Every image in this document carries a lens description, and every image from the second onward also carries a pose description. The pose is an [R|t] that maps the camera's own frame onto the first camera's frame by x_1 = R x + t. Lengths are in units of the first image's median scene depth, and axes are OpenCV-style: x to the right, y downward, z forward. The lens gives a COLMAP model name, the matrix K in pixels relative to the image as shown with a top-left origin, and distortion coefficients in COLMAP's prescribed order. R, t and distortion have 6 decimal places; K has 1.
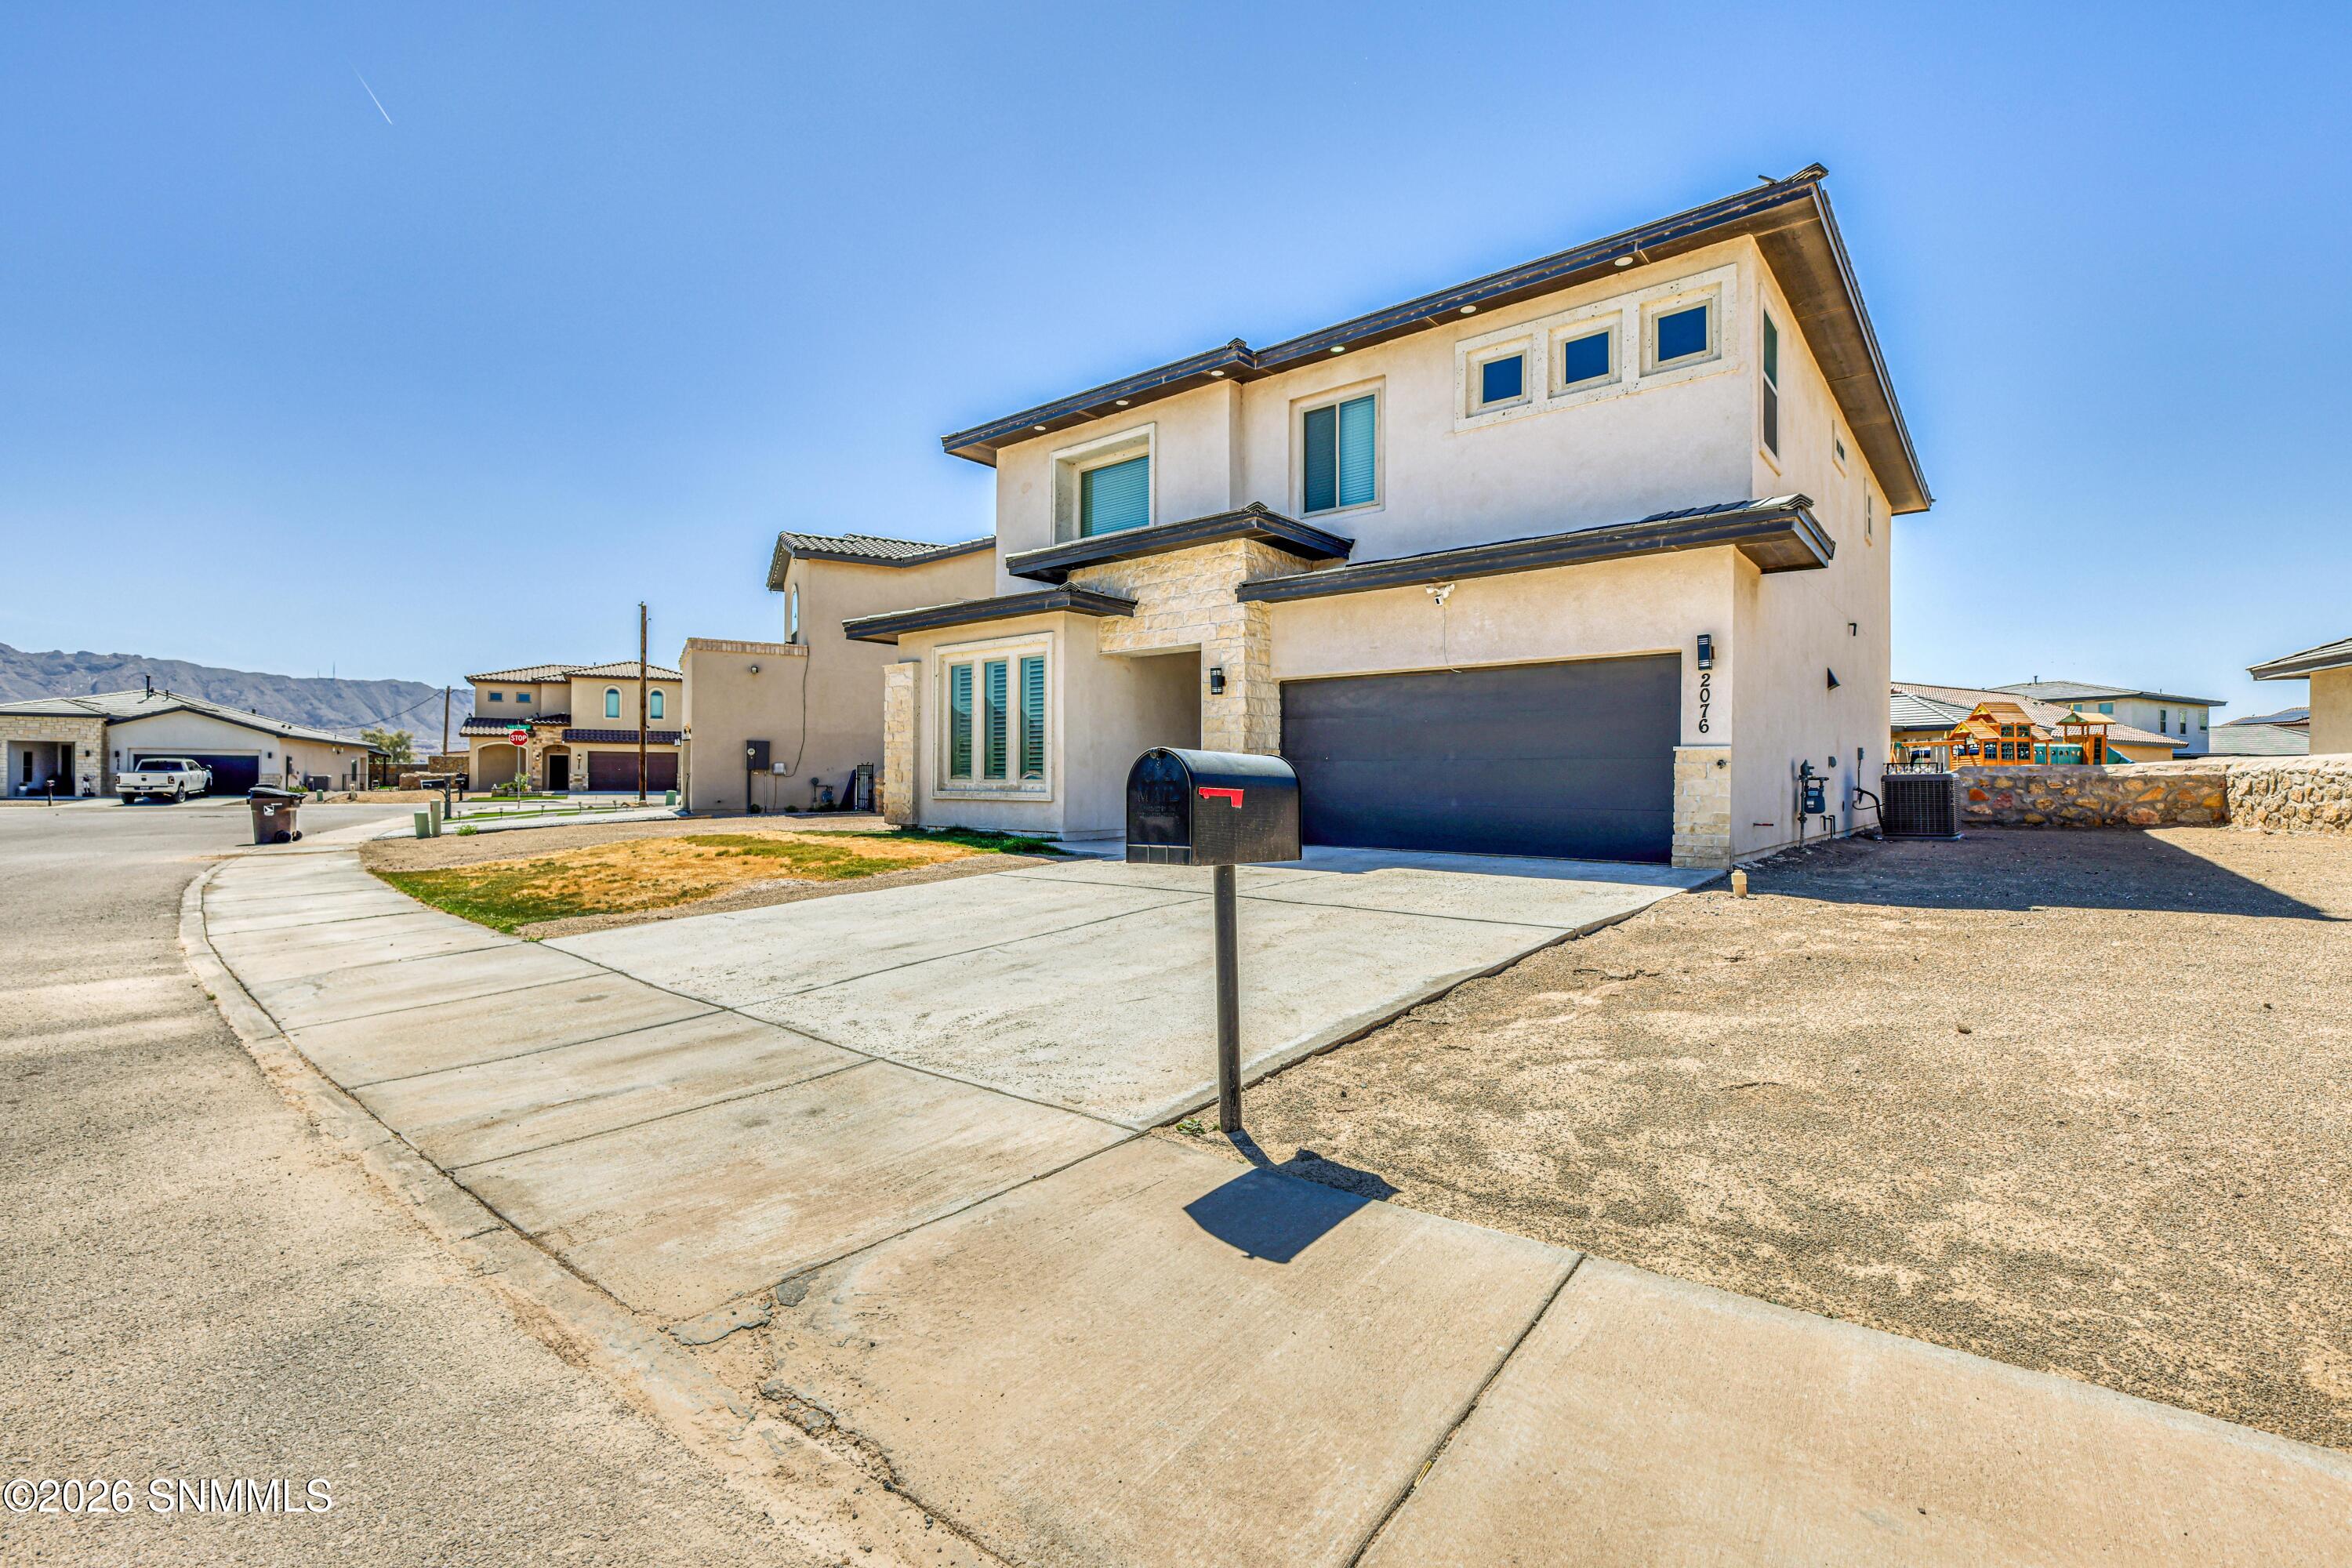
lens RADIAL K [[1035.9, 0, 1192.1], [0, 1035.9, 776.8], [0, 0, 1]] dist [0.004615, 0.000235]
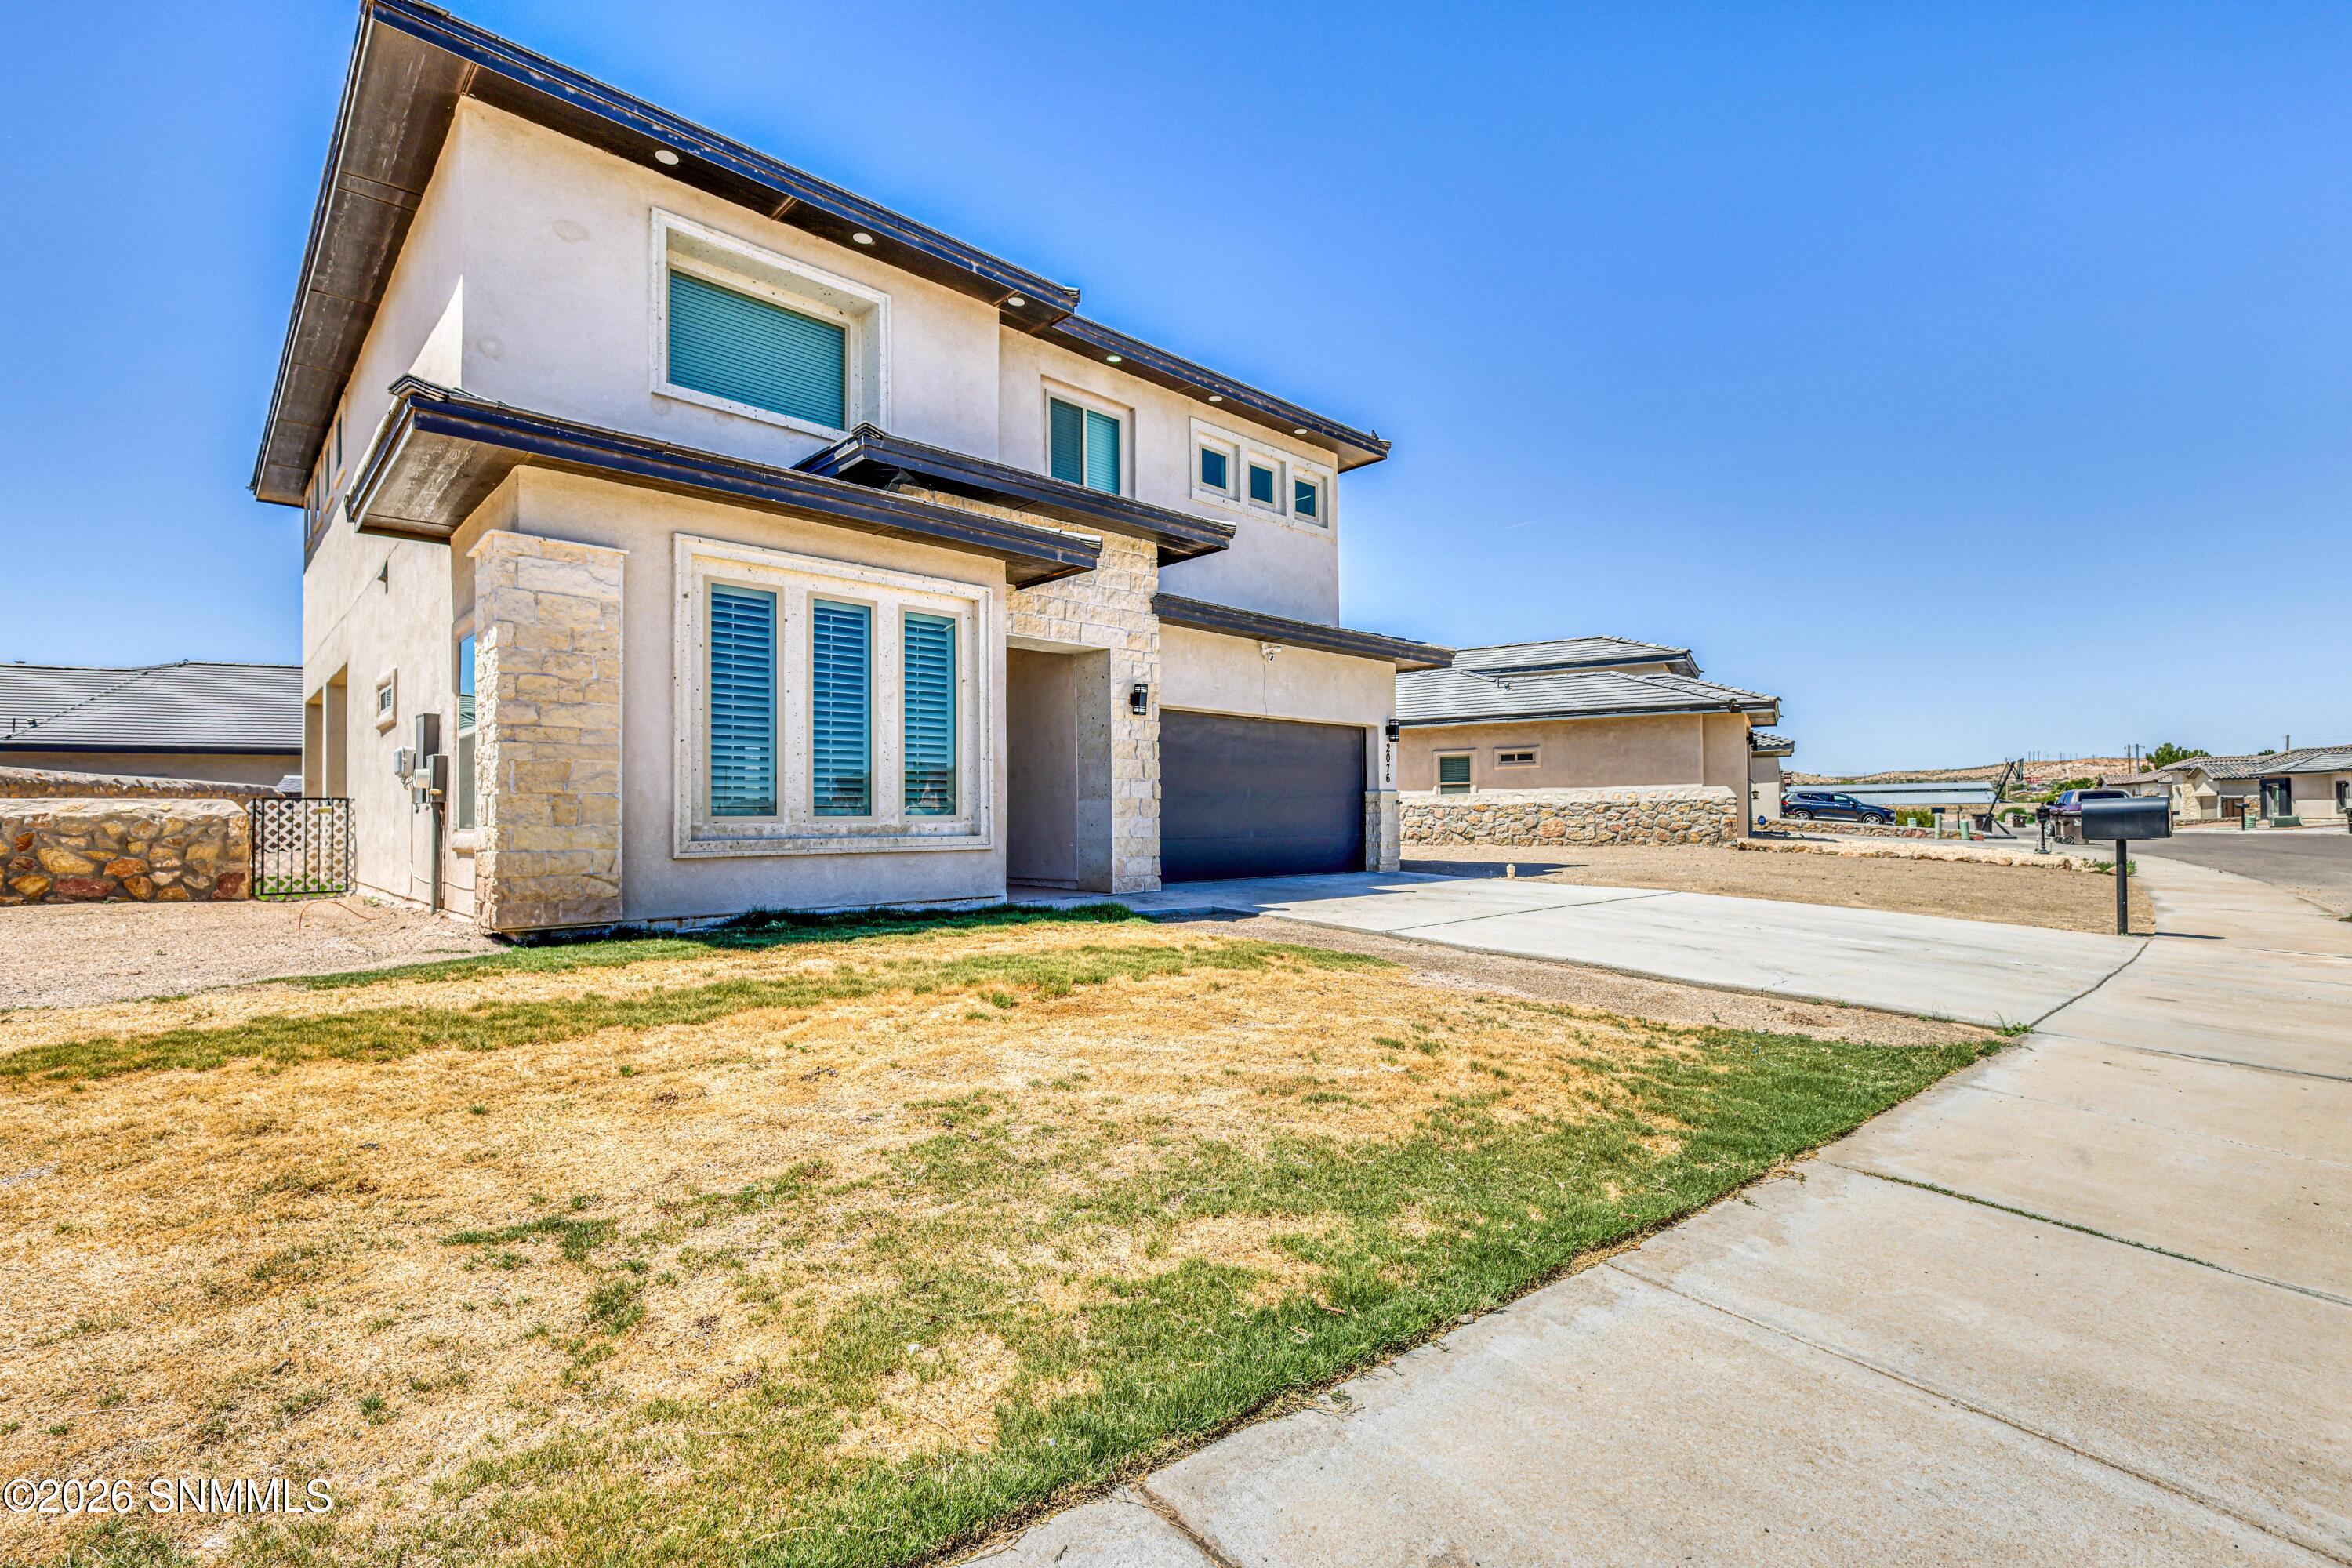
lens RADIAL K [[1035.9, 0, 1192.3], [0, 1035.9, 798.6], [0, 0, 1]] dist [0.004615, 0.000235]
pose [[0.120055, 0.017138, 0.992619, -0.743043], [0.004418, 0.999832, -0.017797, 0.003967], [-0.992757, 0.006522, 0.119960, 0.780843]]
